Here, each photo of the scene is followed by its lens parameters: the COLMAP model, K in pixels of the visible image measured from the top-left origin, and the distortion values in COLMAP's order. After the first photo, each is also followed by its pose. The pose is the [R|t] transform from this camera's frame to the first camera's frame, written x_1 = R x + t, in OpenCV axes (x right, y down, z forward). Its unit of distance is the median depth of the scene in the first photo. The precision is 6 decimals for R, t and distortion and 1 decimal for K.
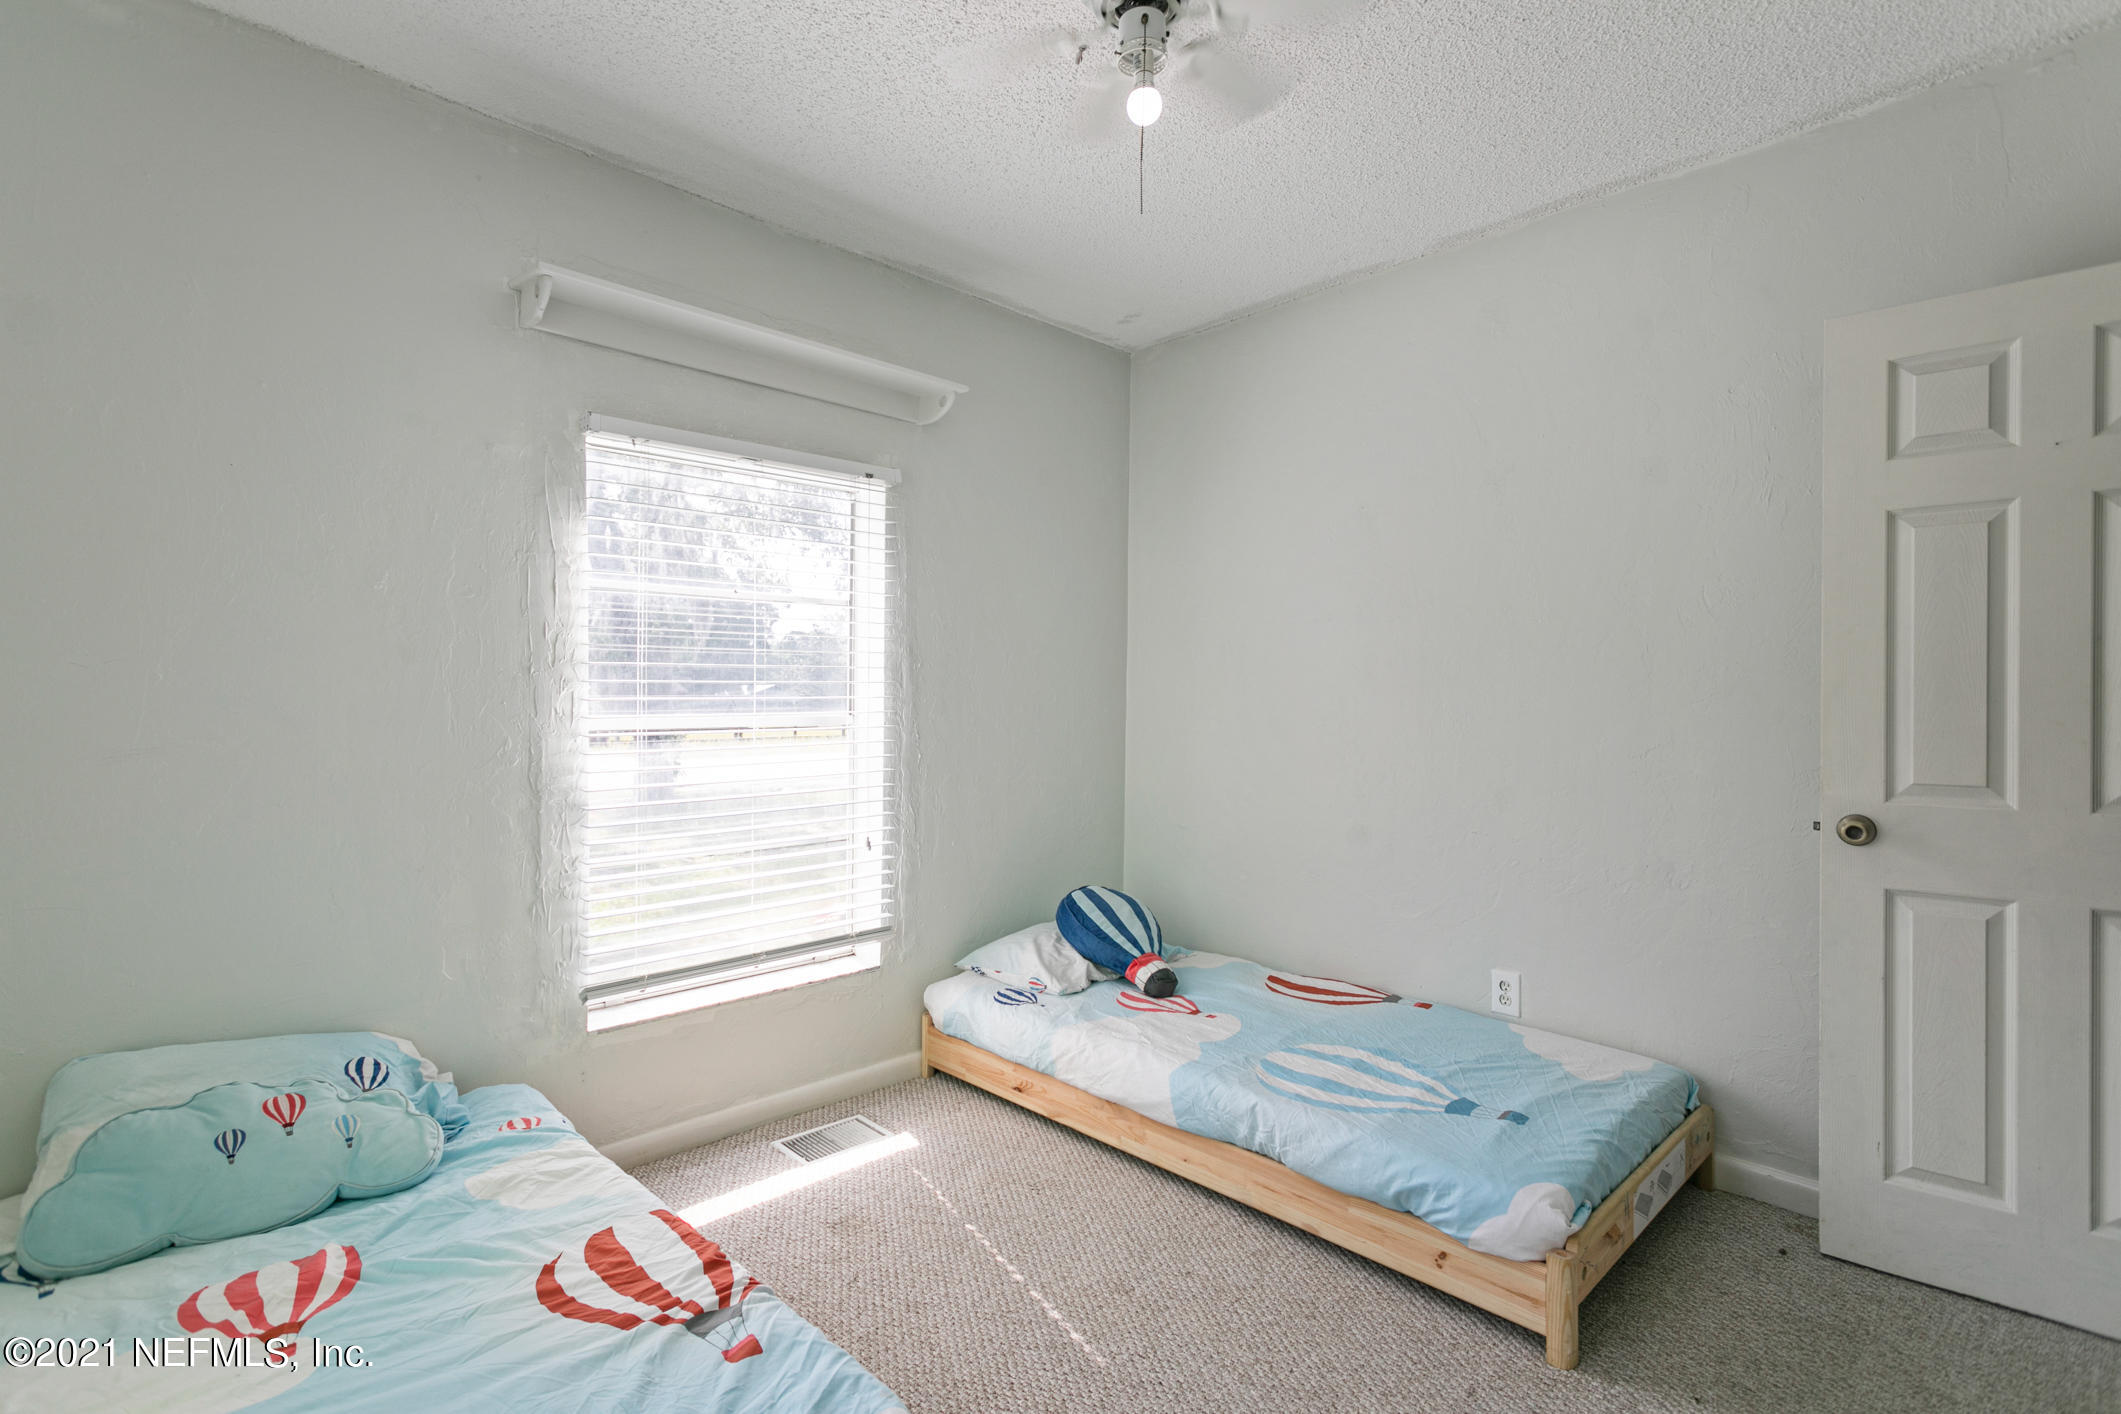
lens RADIAL K [[988.2, 0, 1061.9], [0, 988.2, 694.8], [0, 0, 1]] dist [-0.001425, 0.000023]
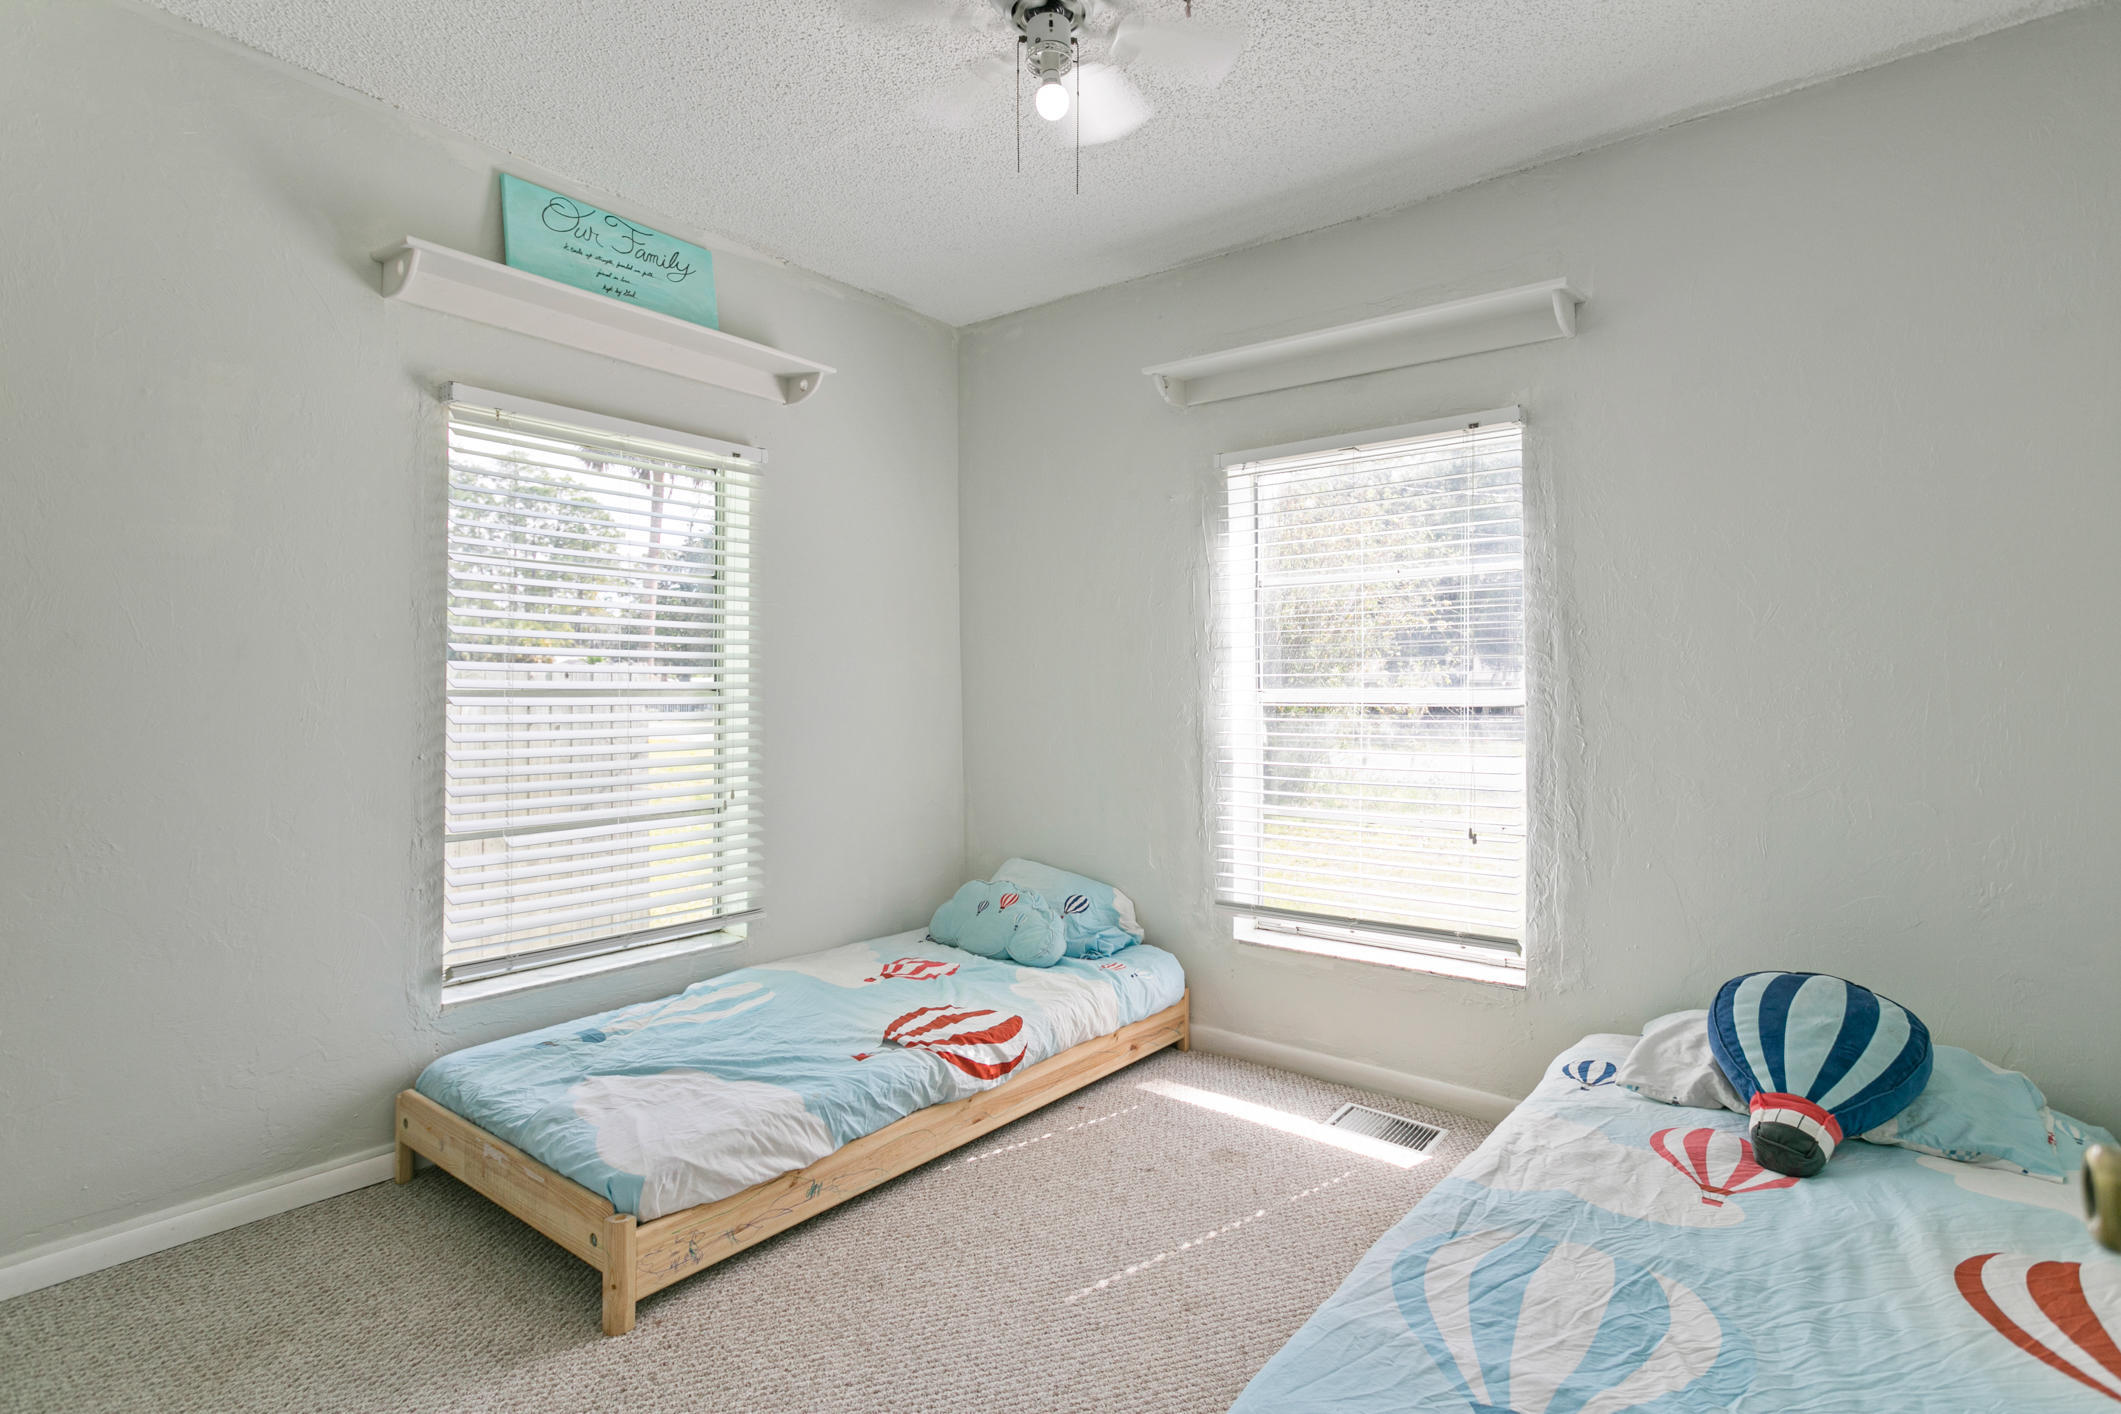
lens RADIAL K [[1032.1, 0, 1055.9], [0, 1032.1, 663.3], [0, 0, 1]] dist [-0.001983, 0.000302]
pose [[0.136325, -0.023875, -0.990376, 0.782340], [0.001493, 0.999713, -0.023894, 0.018808], [0.990663, 0.001779, 0.136322, 0.573856]]
